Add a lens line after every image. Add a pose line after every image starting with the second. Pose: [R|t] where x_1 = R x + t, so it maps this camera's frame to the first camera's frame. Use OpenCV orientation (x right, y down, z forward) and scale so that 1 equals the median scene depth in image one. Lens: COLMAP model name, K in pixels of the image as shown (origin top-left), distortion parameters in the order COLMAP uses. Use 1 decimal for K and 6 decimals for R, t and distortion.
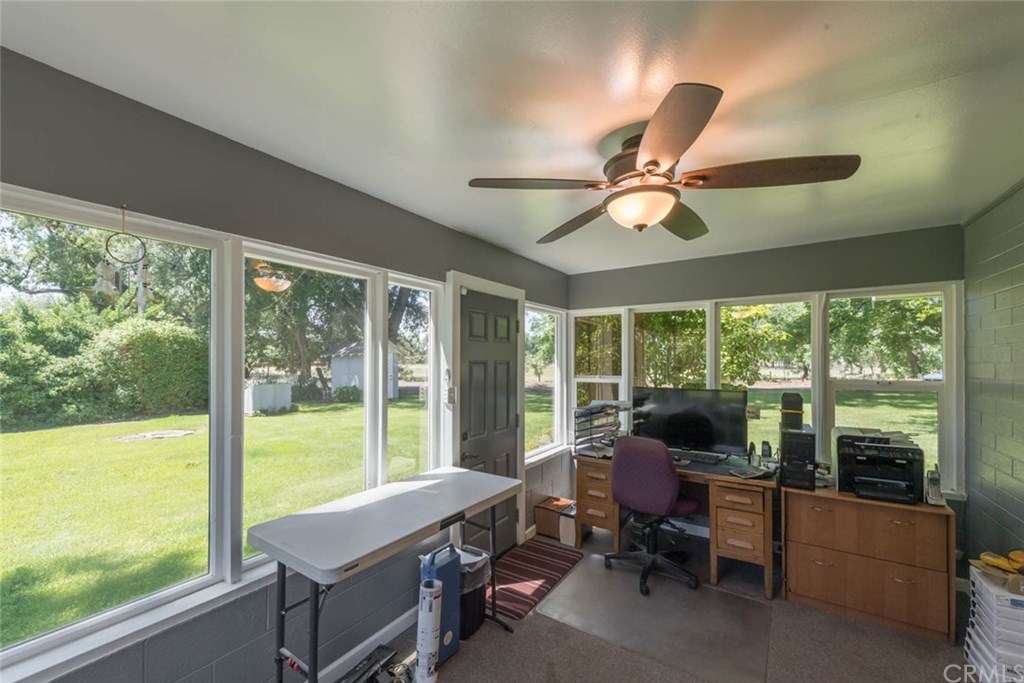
lens RADIAL K [[410.9, 0, 508.9], [0, 410.9, 359.3], [0, 0, 1]] dist [0.000546, -0.000177]
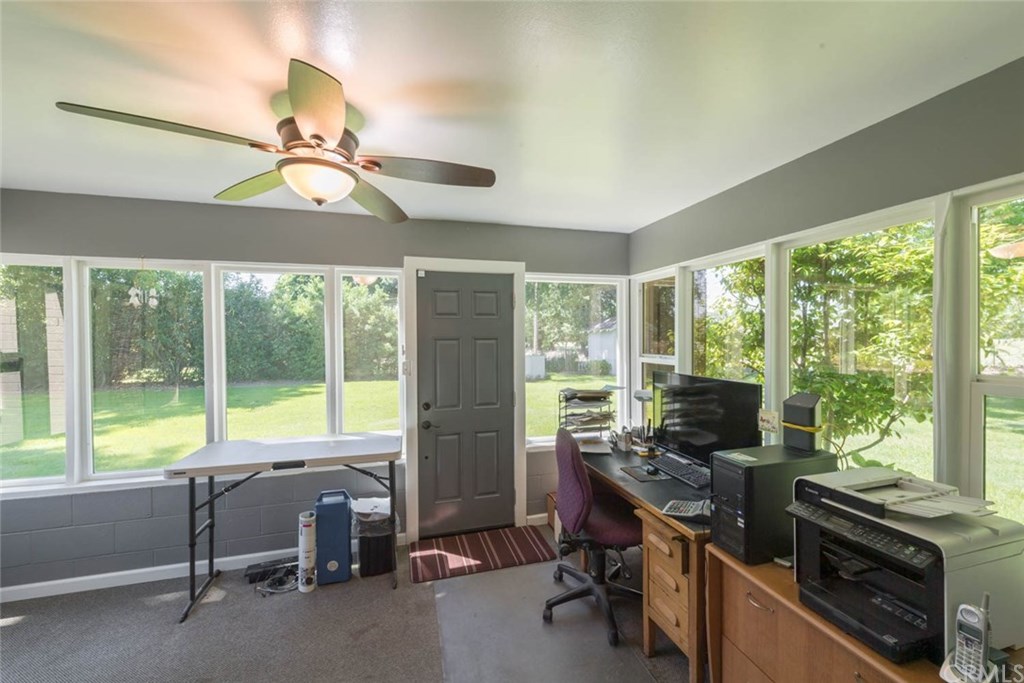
lens RADIAL K [[405.0, 0, 514.2], [0, 405.0, 338.1], [0, 0, 1]] dist [0.001093, -0.000002]
pose [[0.761772, 0.001111, -0.647844, 0.713356], [0.004423, 0.999966, 0.006916, 0.001091], [0.647830, -0.008134, 0.761742, 0.305838]]
